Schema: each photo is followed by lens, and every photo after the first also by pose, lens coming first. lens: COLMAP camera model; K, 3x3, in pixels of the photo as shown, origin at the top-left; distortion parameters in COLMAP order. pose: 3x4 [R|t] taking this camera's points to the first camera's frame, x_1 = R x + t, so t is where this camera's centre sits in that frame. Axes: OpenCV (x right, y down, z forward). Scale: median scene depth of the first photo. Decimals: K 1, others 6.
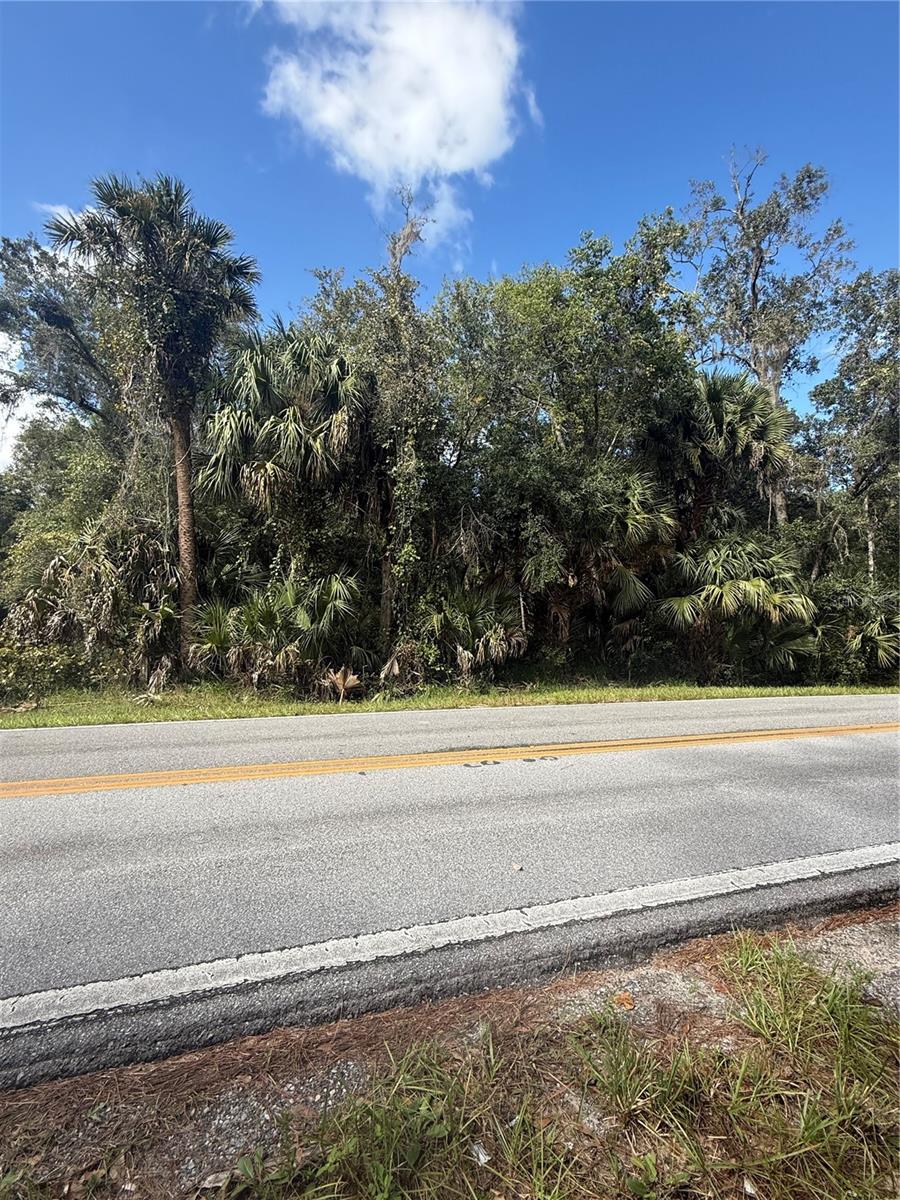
lens RADIAL K [[532.3, 0, 450.0], [0, 532.3, 600.0], [0, 0, 1]] dist [-0.000710, -0.000094]
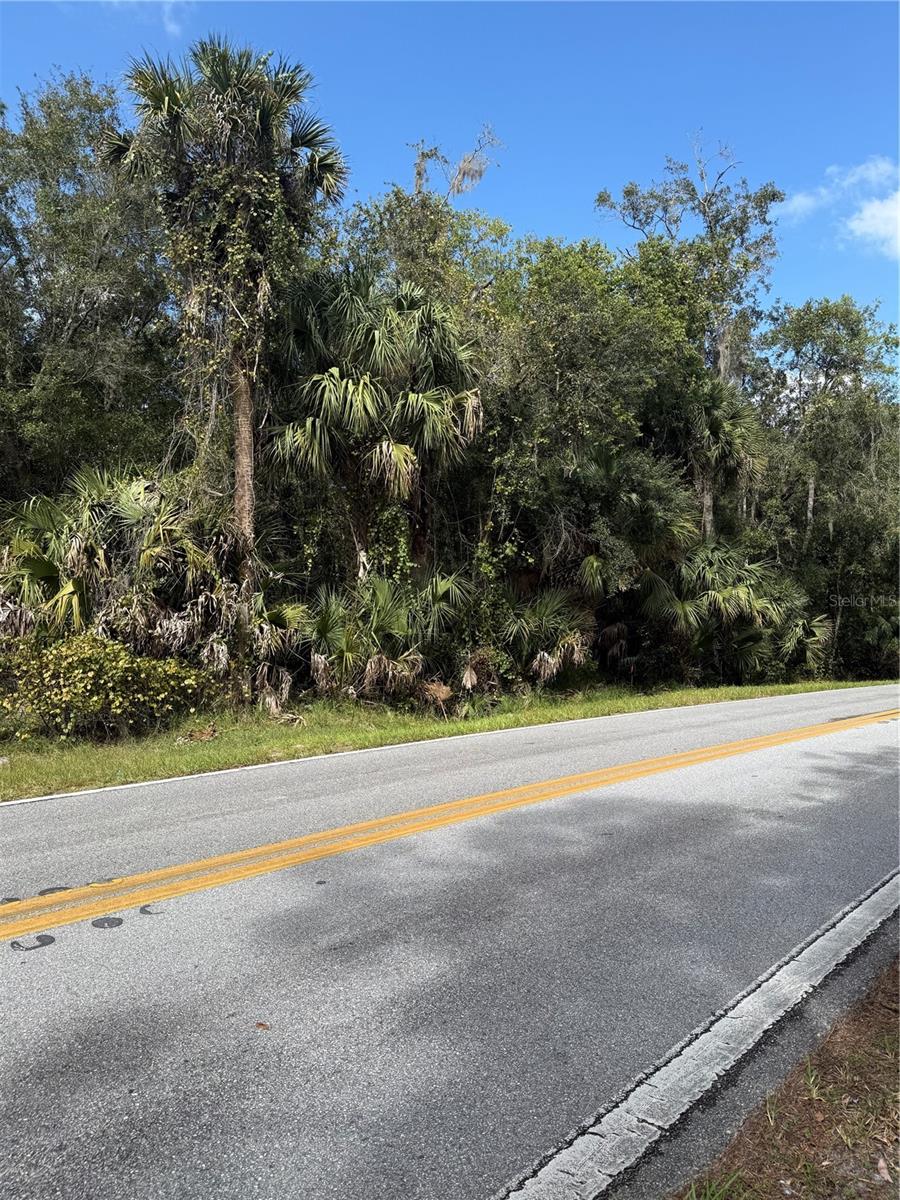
lens RADIAL K [[831.3, 0, 450.0], [0, 831.3, 600.0], [0, 0, 1]] dist [0.040635, -0.001466]
pose [[0.878986, 0.017522, 0.476525, -0.803519], [-0.028507, 0.999468, 0.015833, -0.022817], [-0.475994, -0.027502, 0.879018, -0.202453]]
